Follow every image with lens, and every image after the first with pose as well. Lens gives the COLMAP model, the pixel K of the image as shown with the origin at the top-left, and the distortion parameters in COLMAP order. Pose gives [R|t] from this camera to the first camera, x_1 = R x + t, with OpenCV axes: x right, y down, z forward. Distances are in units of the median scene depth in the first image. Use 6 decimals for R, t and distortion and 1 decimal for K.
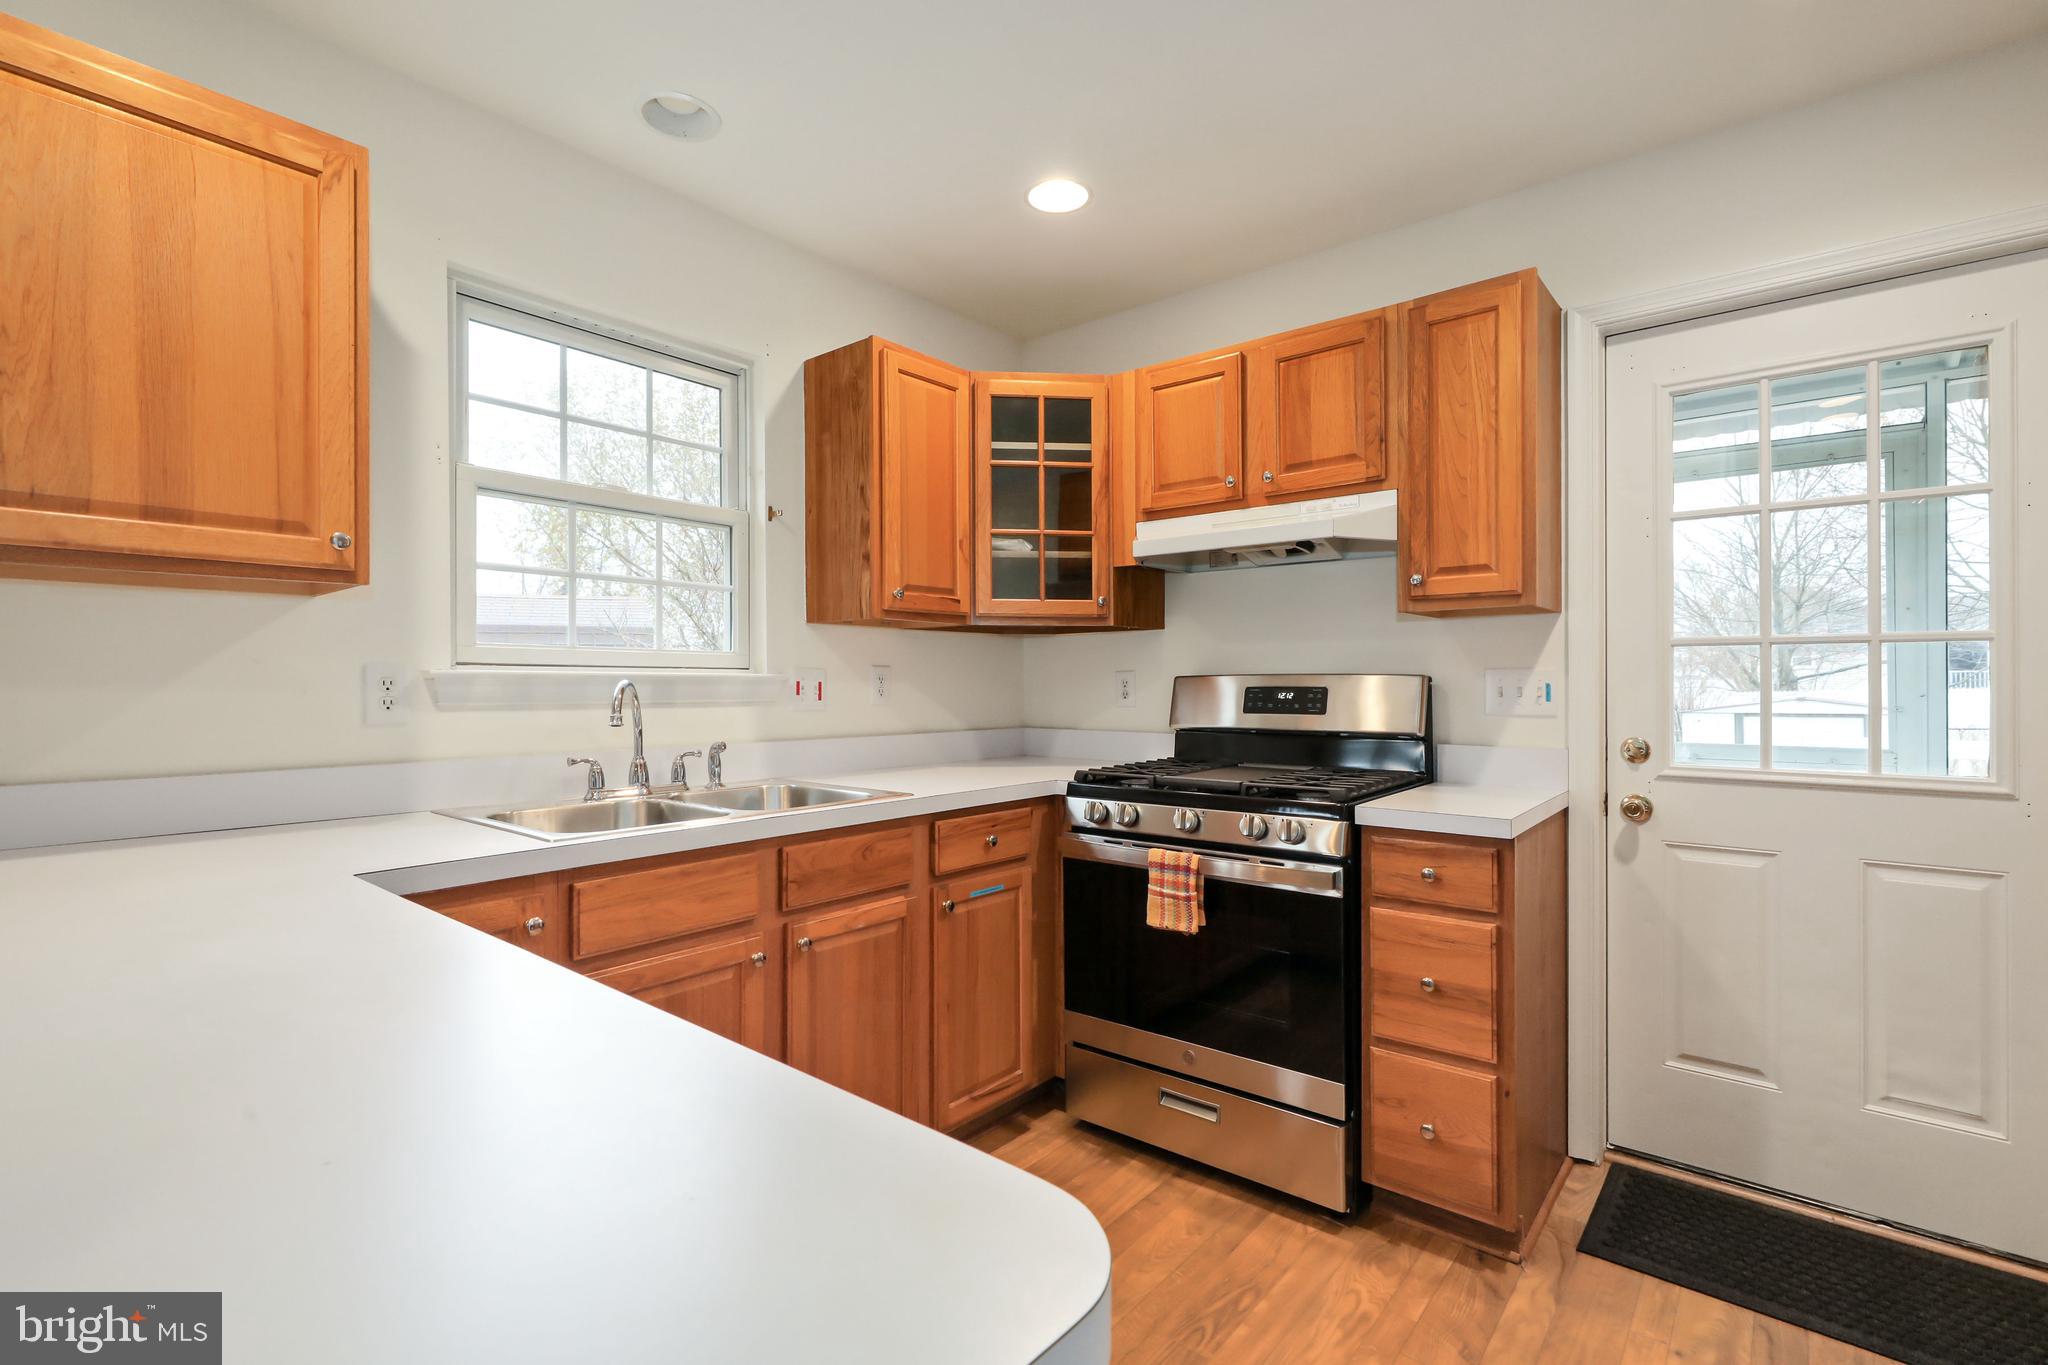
lens RADIAL K [[932.9, 0, 1020.2], [0, 932.9, 675.2], [0, 0, 1]] dist [0.001526, -0.000408]
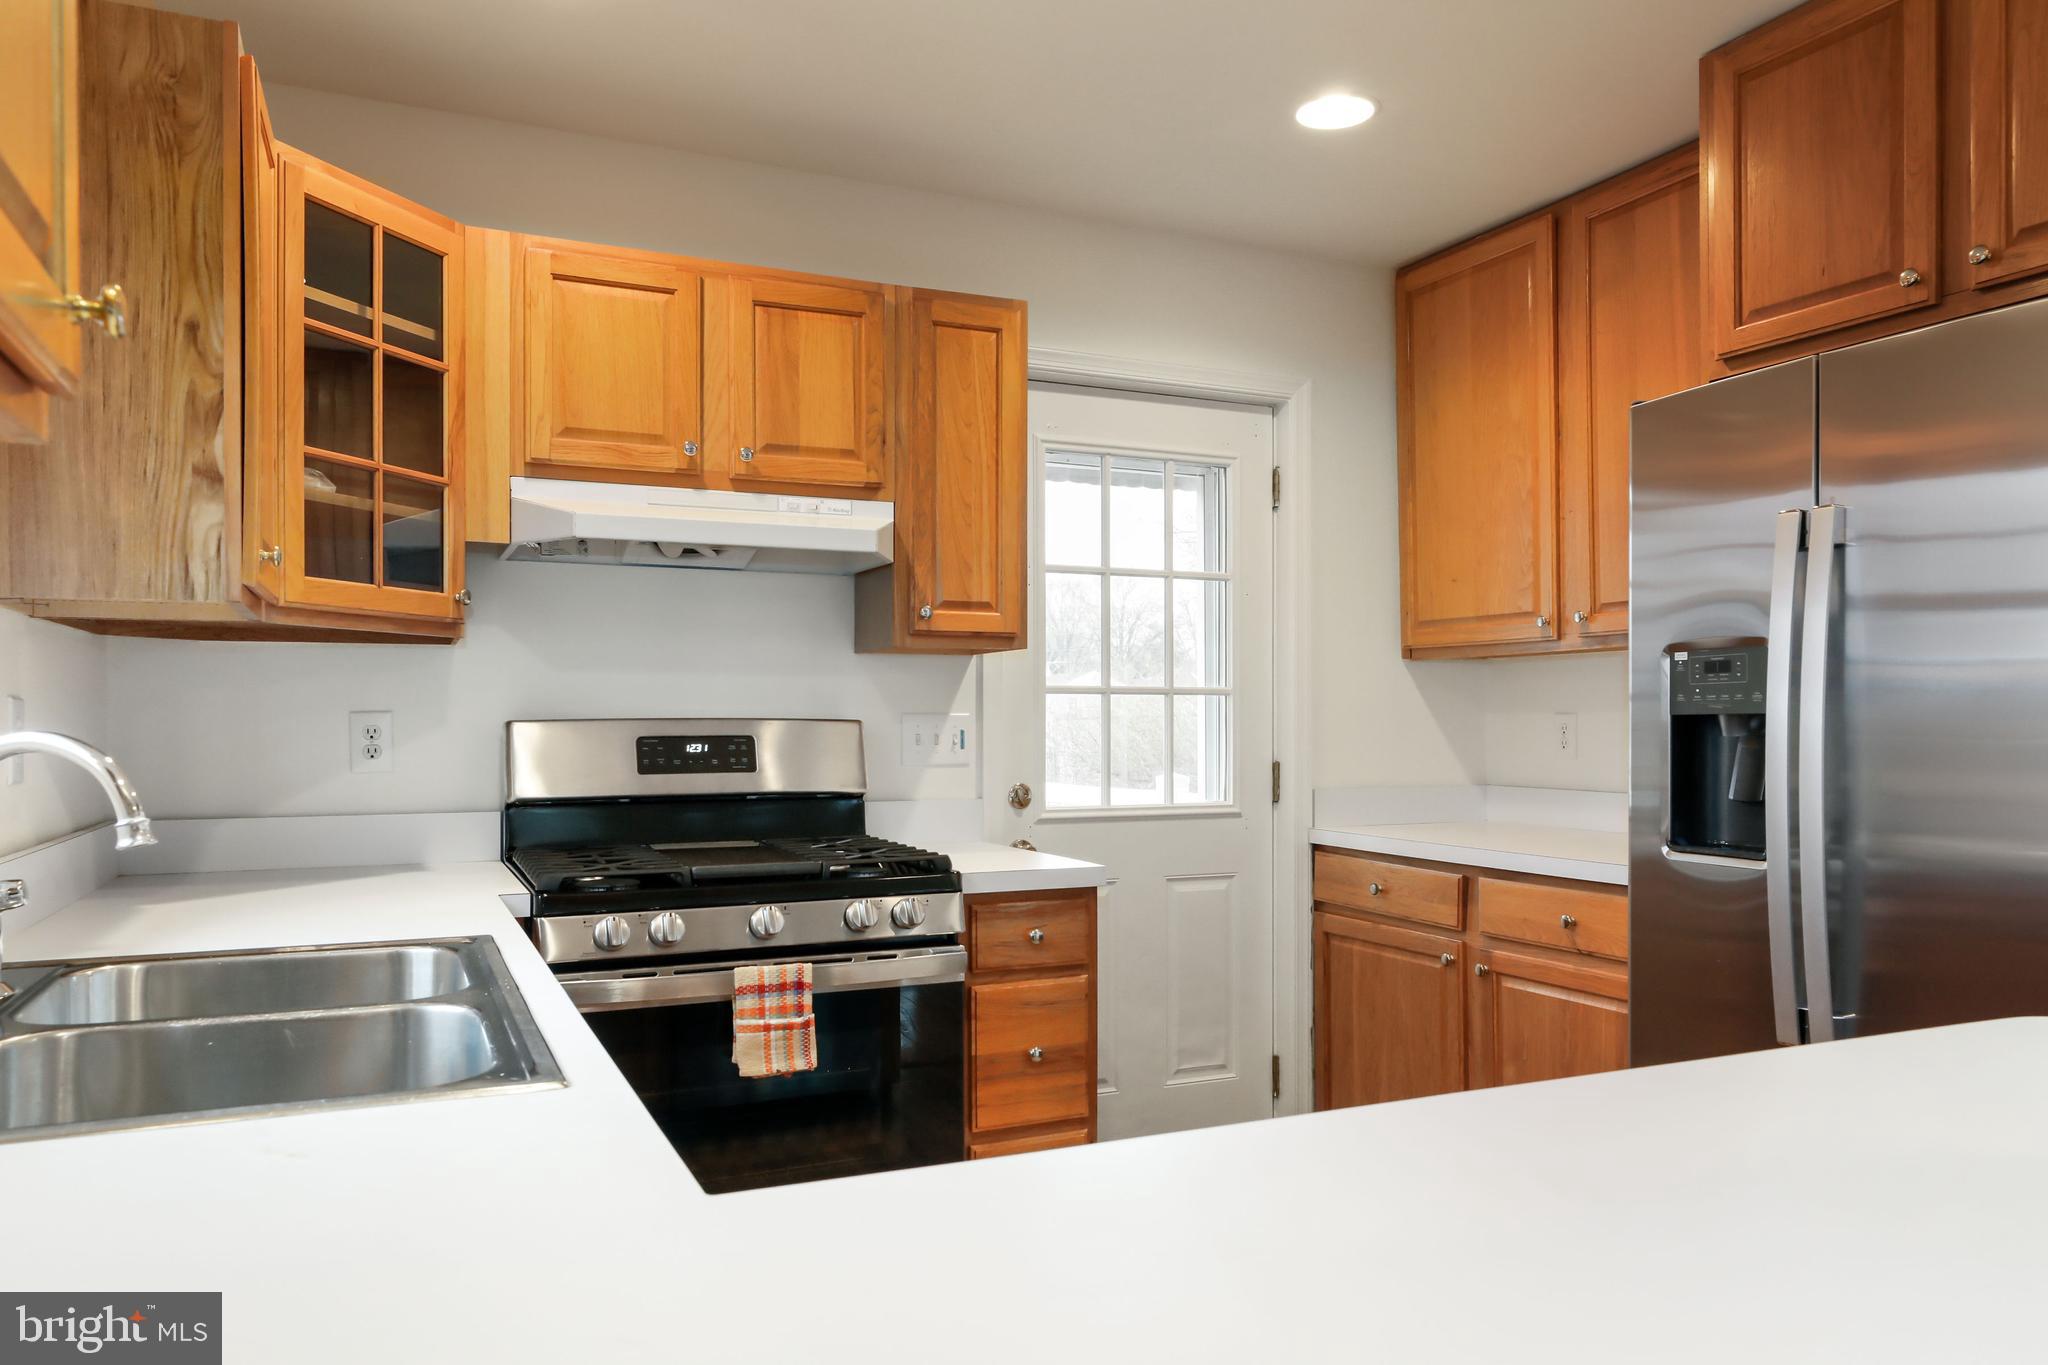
lens RADIAL K [[1405.5, 0, 1024.2], [0, 1405.5, 710.7], [0, 0, 1]] dist [0.006143, -0.002106]
pose [[0.437040, 0.006498, 0.899419, -0.701841], [-0.005927, 0.999973, -0.004344, -0.004883], [-0.899422, -0.003433, 0.437067, 0.336227]]
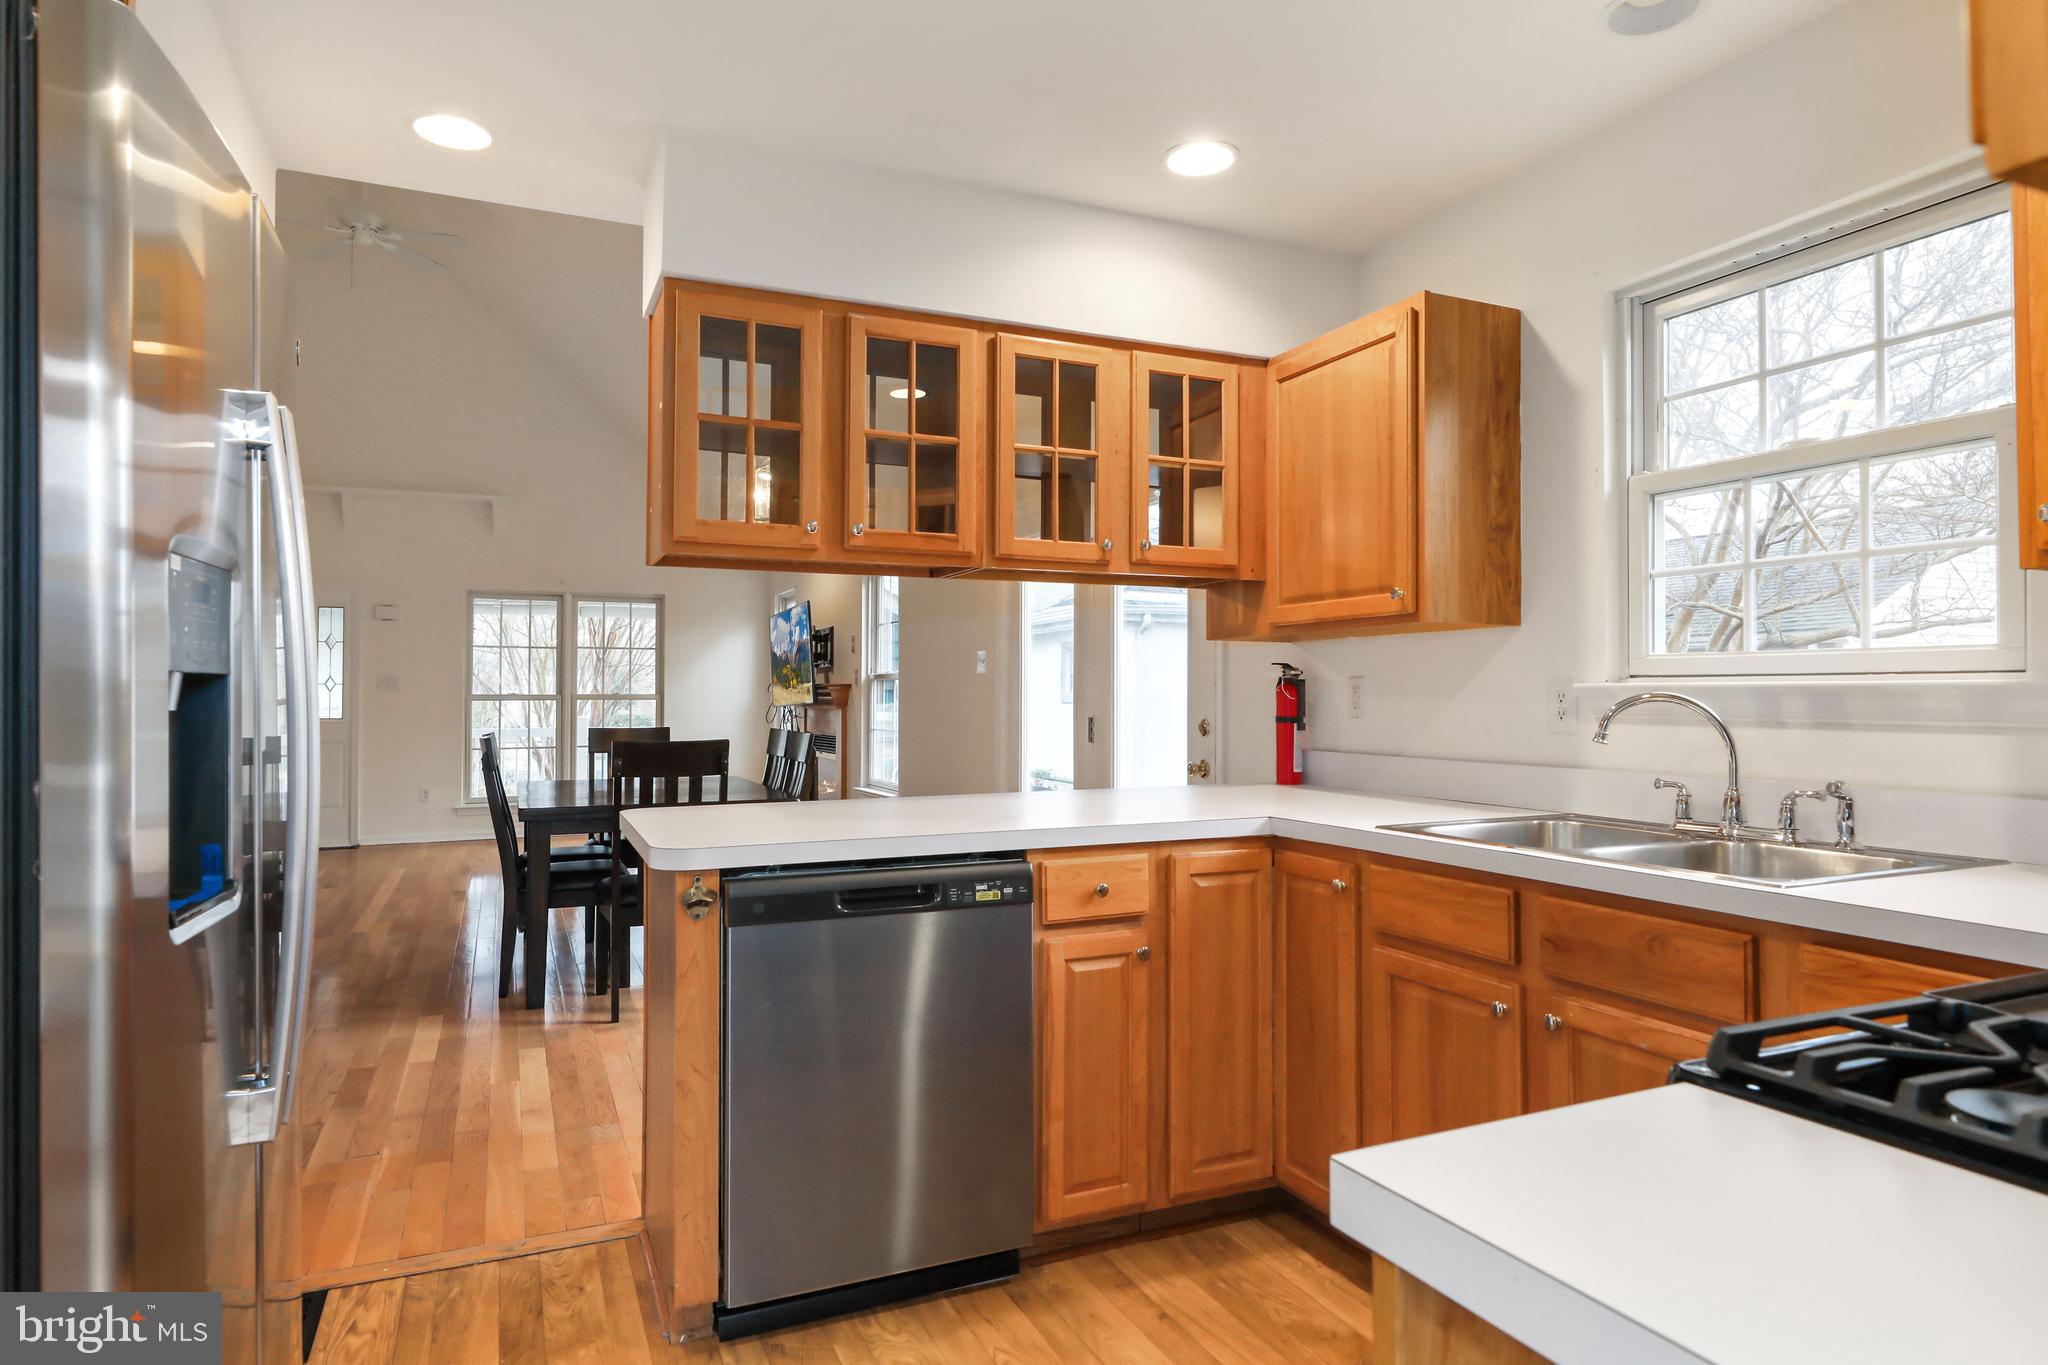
lens RADIAL K [[1187.1, 0, 1024.0], [0, 1187.1, 689.8], [0, 0, 1]] dist [0.003662, 0.004119]
pose [[-0.447253, -0.001279, -0.894406, 0.749337], [0.012648, 0.999890, -0.007754, 0.002995], [0.894318, -0.014781, -0.447188, 0.882552]]
